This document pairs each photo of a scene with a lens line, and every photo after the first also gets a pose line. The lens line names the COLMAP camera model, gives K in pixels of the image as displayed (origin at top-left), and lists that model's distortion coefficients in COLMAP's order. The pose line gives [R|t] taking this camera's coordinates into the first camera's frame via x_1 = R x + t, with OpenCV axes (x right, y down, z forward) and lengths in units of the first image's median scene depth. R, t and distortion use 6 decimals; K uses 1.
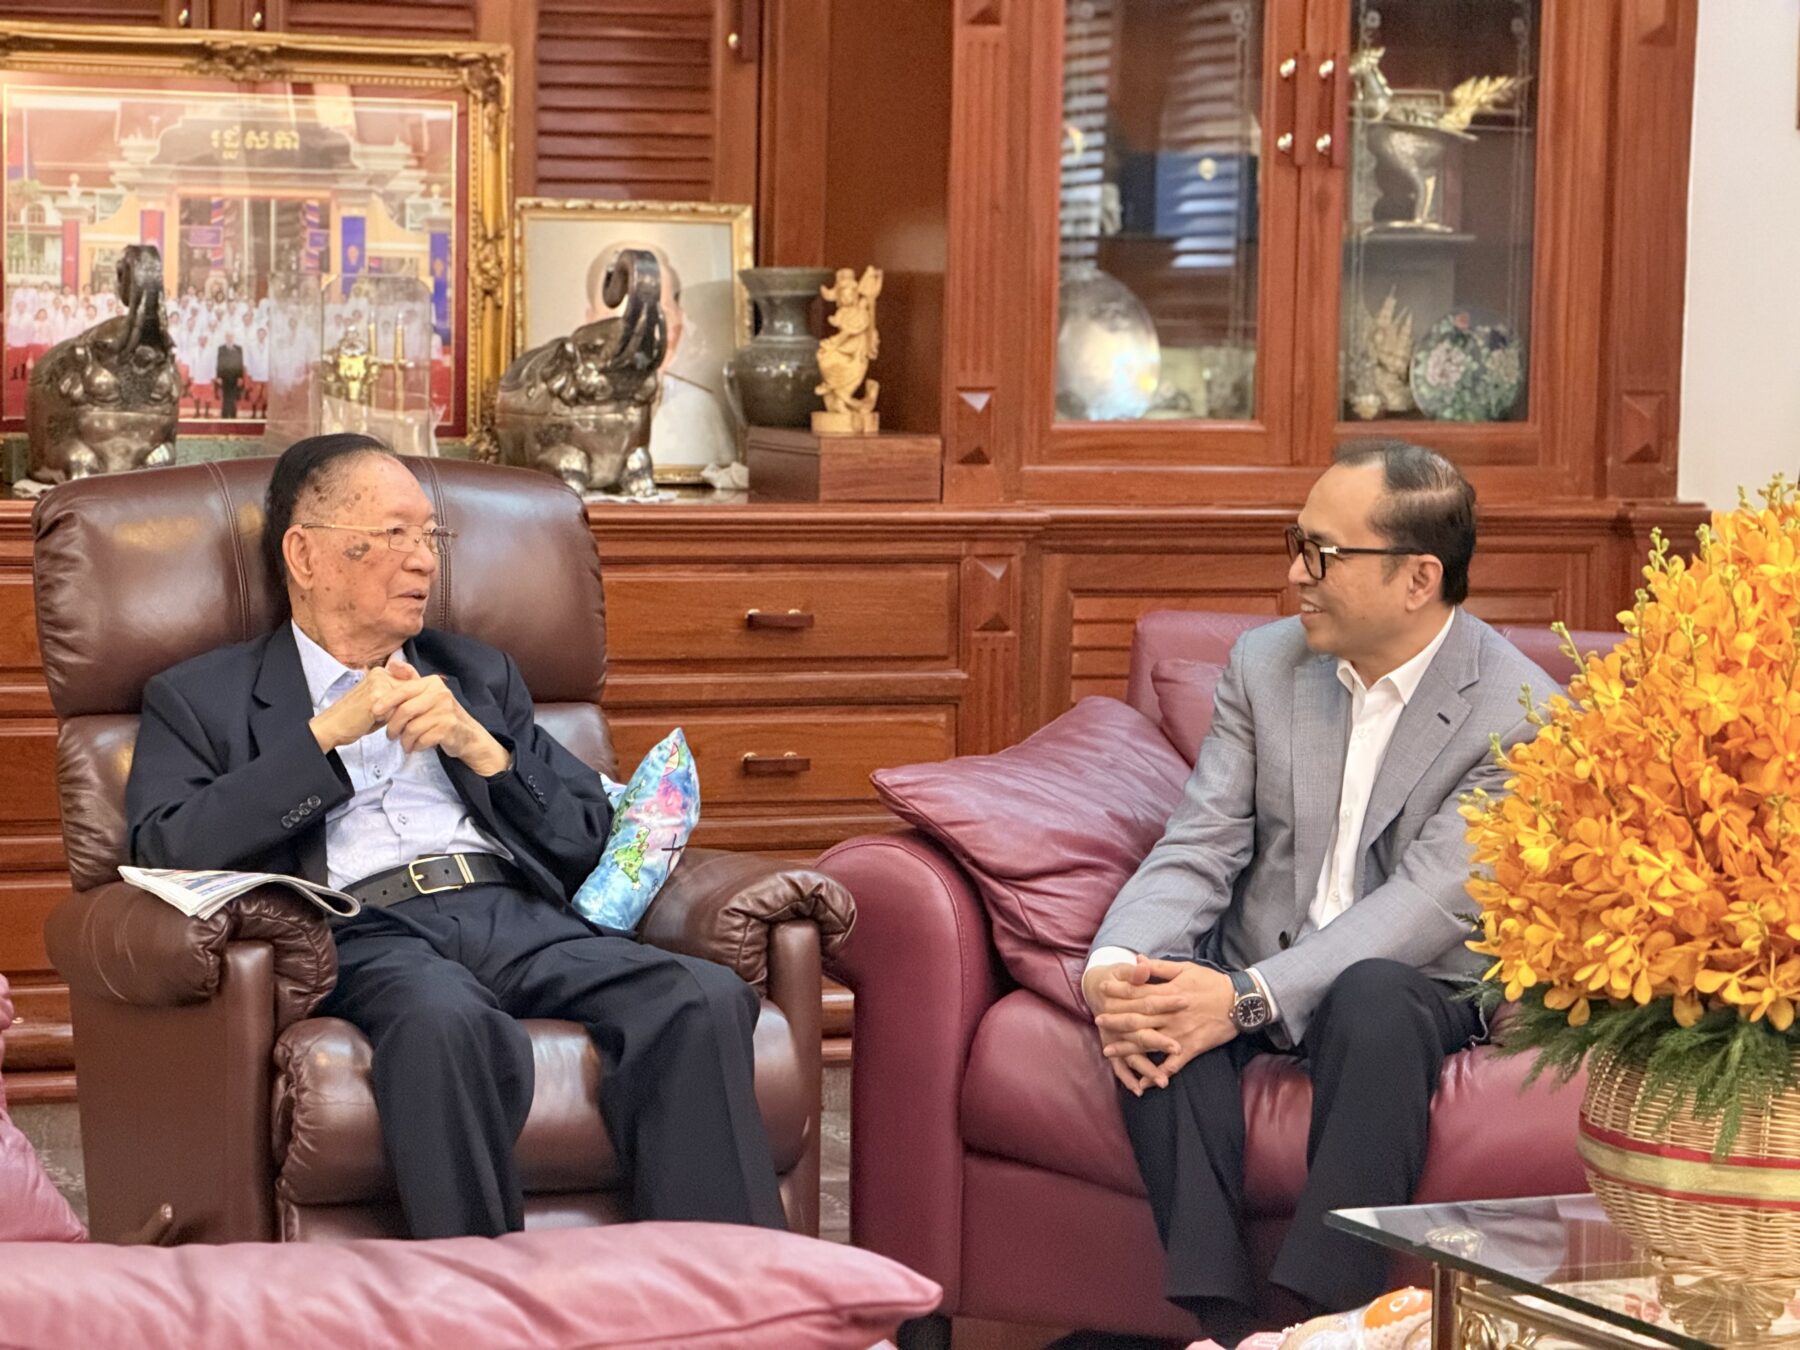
lens RADIAL K [[5442.7, 0, 900.0], [0, 5442.7, 675.0], [0, 0, 1]] dist [0.157393, 0.863886]
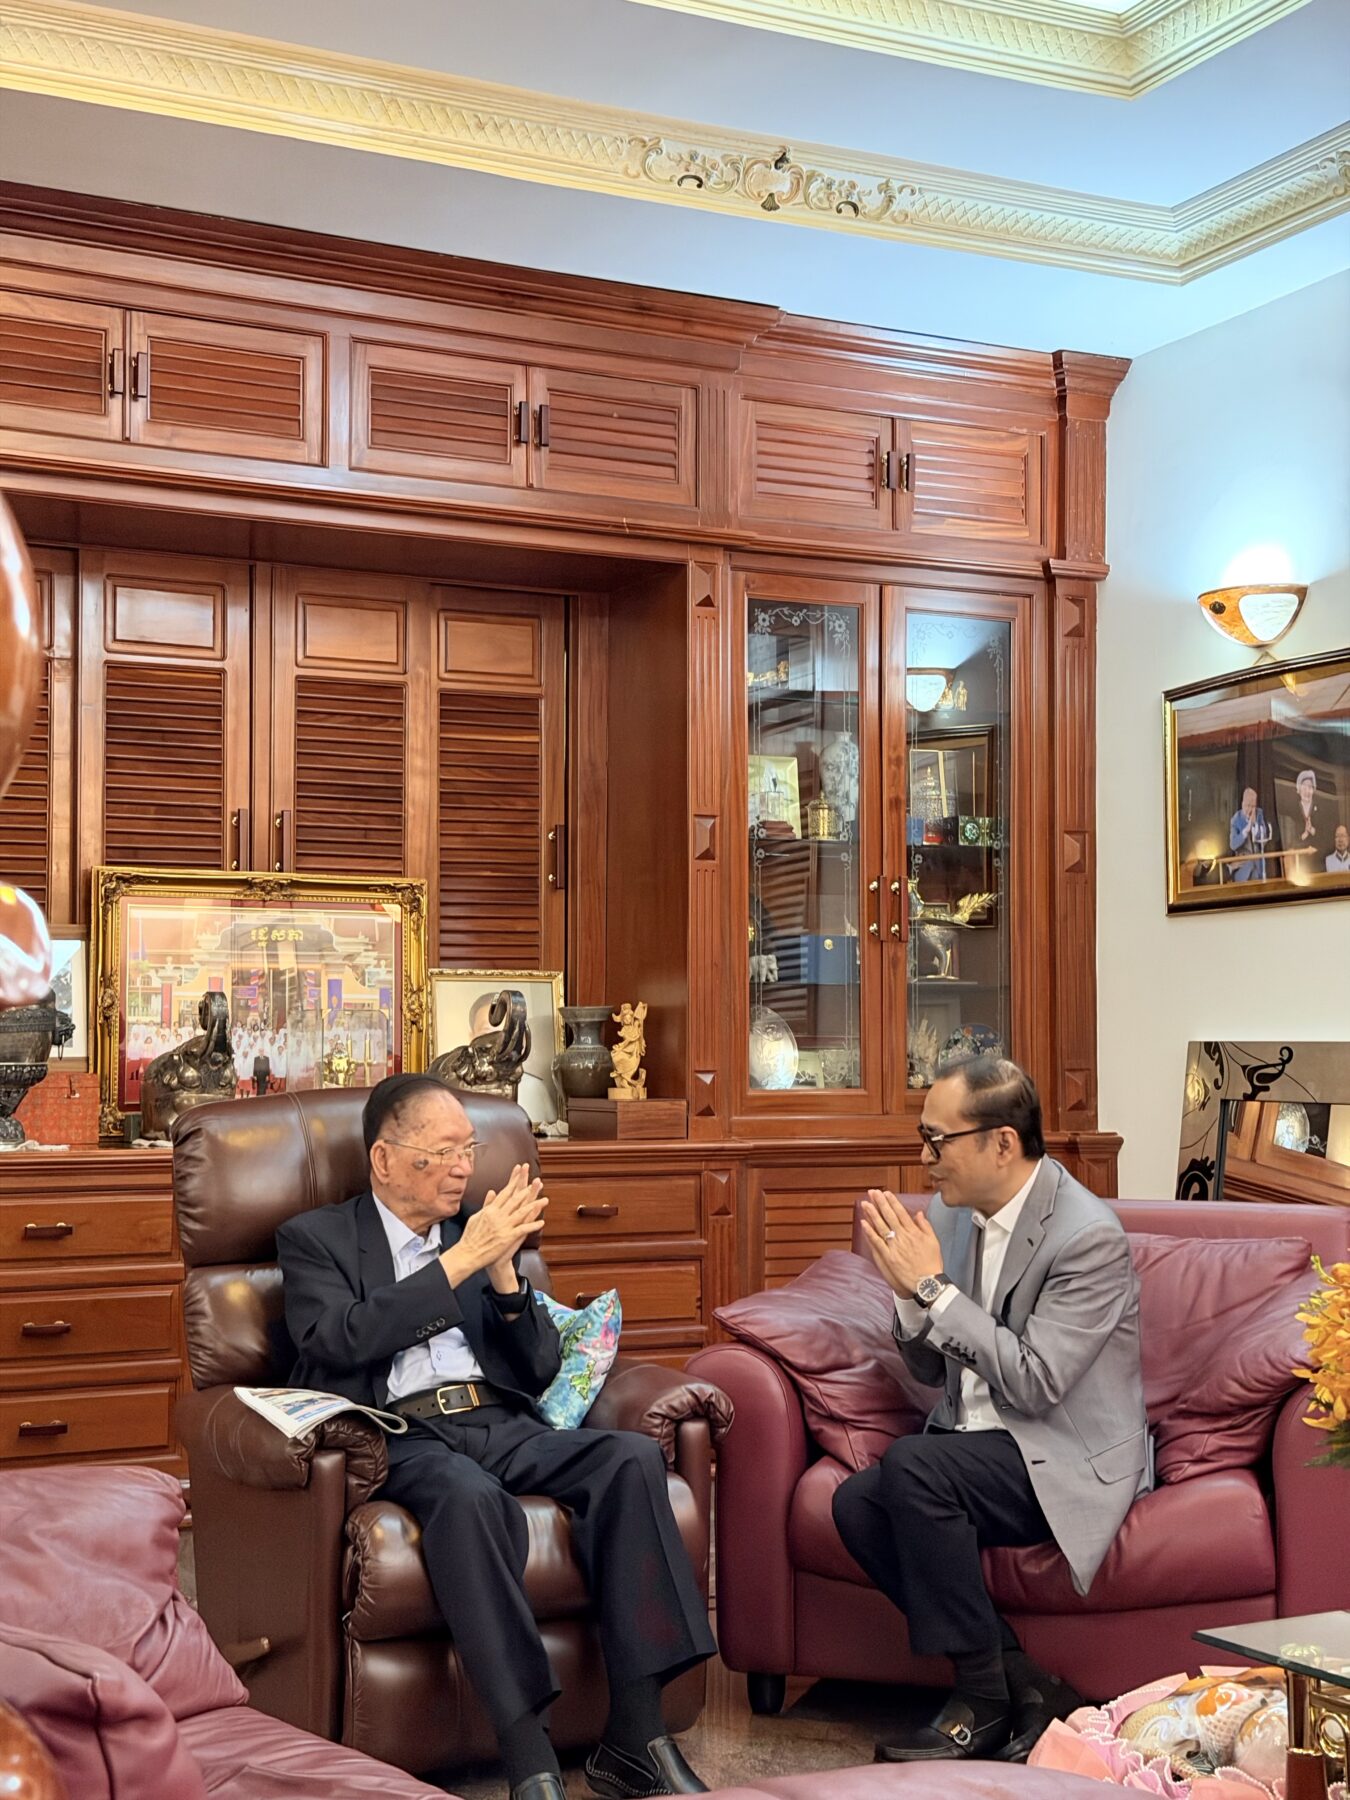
lens RADIAL K [[2501.1, 0, 675.0], [0, 2501.1, 900.0], [0, 0, 1]] dist [0.199722, -0.411225]
pose [[0.997337, -0.016931, 0.070931, -0.051578], [0.026823, 0.989659, -0.140909, 0.004483], [-0.067812, 0.142436, 0.987478, 0.227954]]
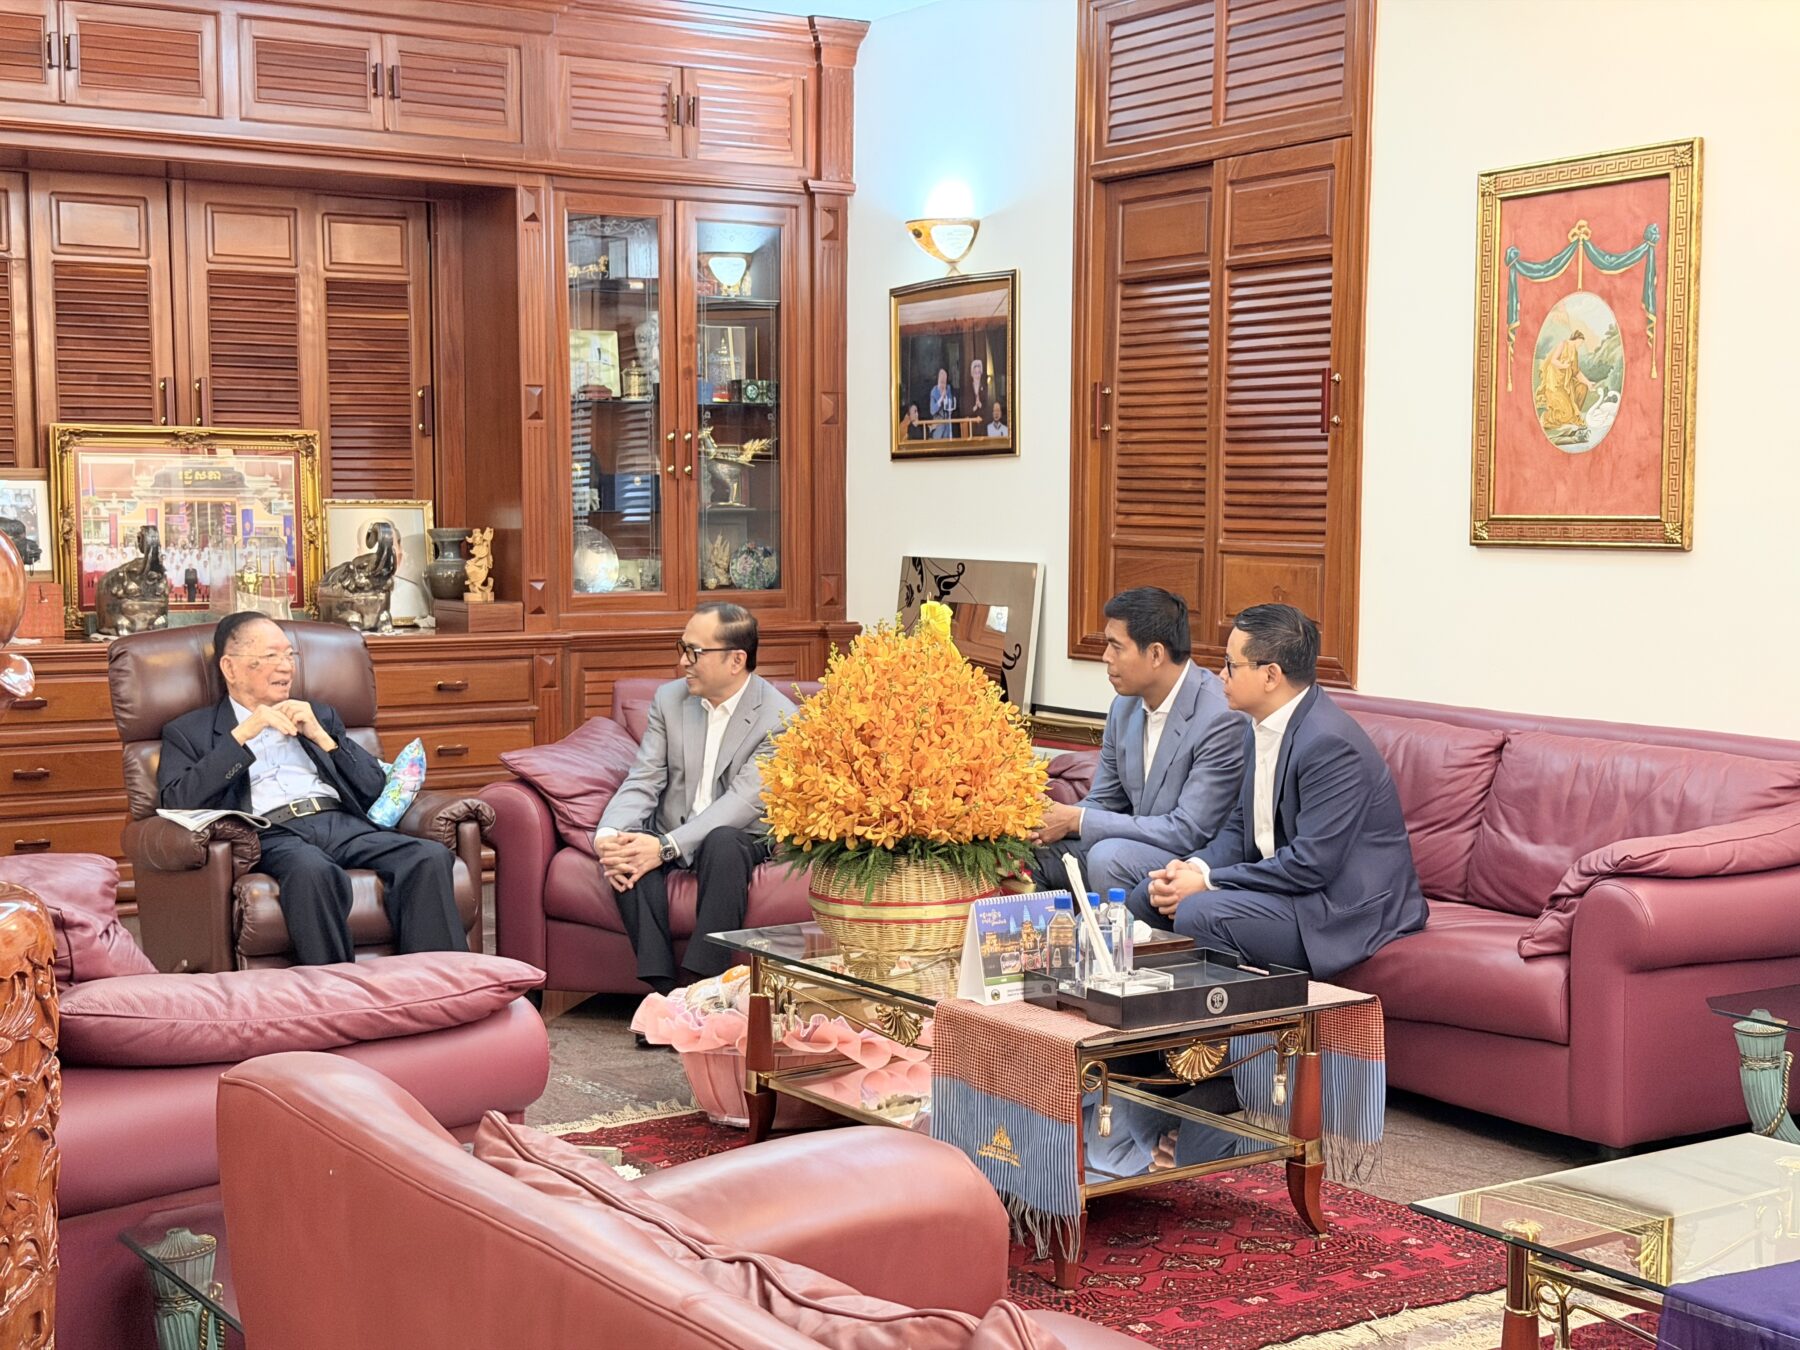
lens RADIAL K [[2501.1, 0, 898.0], [0, 2501.1, 690.7], [0, 0, 1]] dist [0.199722, -0.411225]
pose [[0.986977, -0.032817, 0.157478, -0.004174], [0.032959, 0.999455, 0.001711, -0.003896], [-0.157448, 0.003502, 0.987521, -0.052872]]
